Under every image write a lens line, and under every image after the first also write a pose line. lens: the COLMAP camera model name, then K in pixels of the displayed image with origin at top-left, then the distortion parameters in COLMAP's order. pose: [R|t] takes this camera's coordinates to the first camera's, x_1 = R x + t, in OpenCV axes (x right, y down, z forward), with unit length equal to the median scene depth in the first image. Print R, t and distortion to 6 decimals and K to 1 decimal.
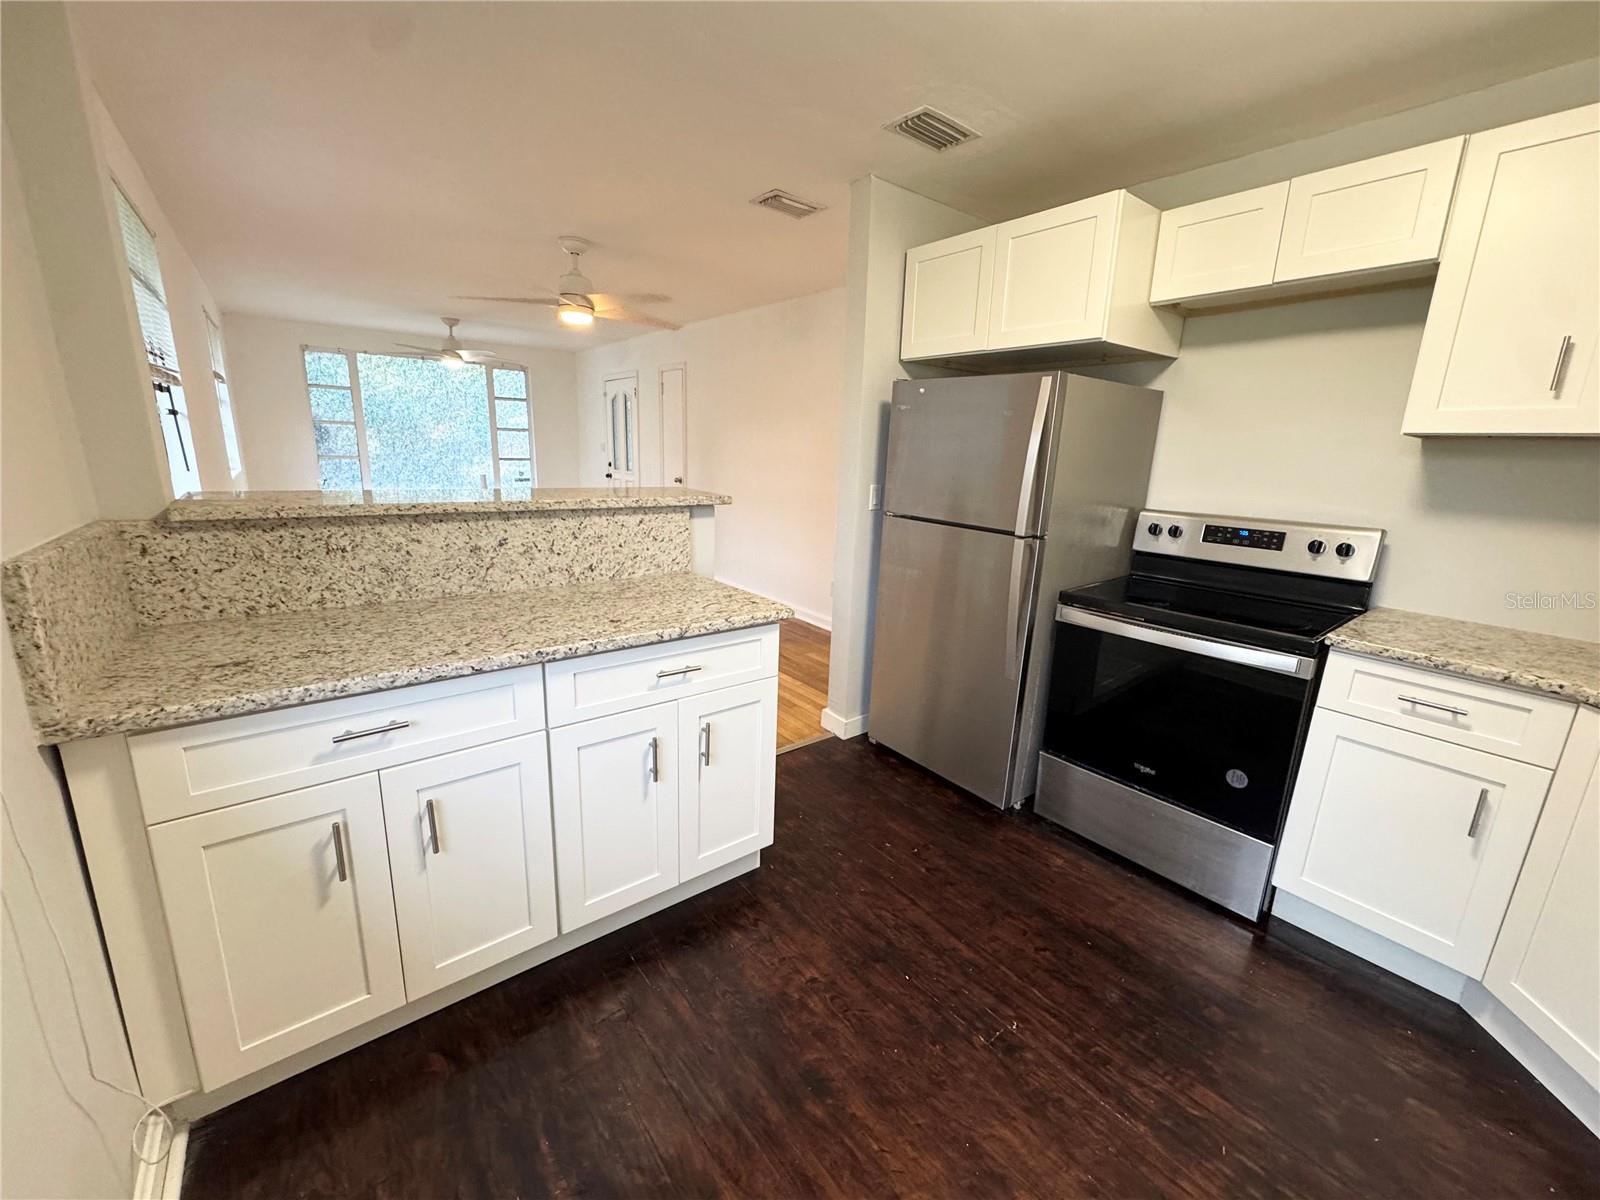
lens RADIAL K [[636.8, 0, 799.1], [0, 636.8, 593.4], [0, 0, 1]] dist [-0.002176, 0.000653]
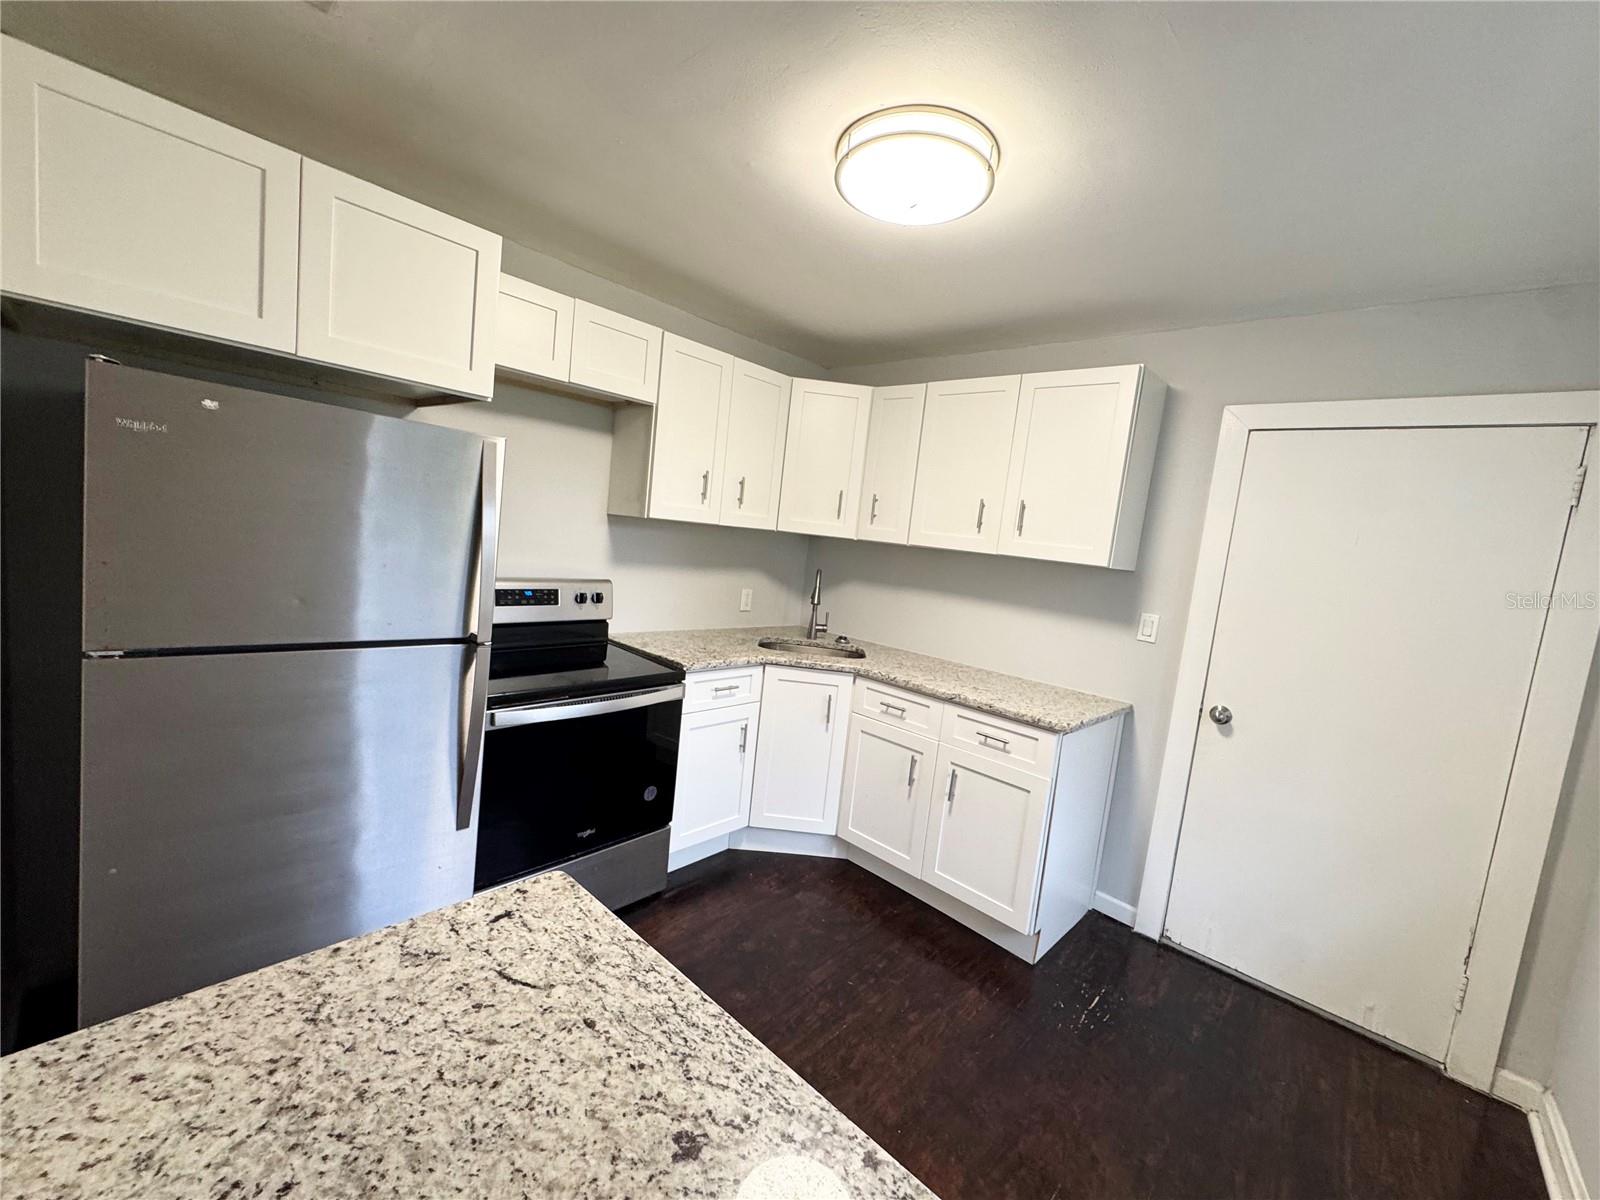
lens RADIAL K [[636.8, 0, 799.1], [0, 636.8, 593.4], [0, 0, 1]] dist [-0.002176, 0.000653]
pose [[-0.145423, -0.148212, 0.978205, -0.433332], [0.113248, 0.979723, 0.165278, -0.222631], [-0.982867, 0.134815, -0.125690, 0.683842]]
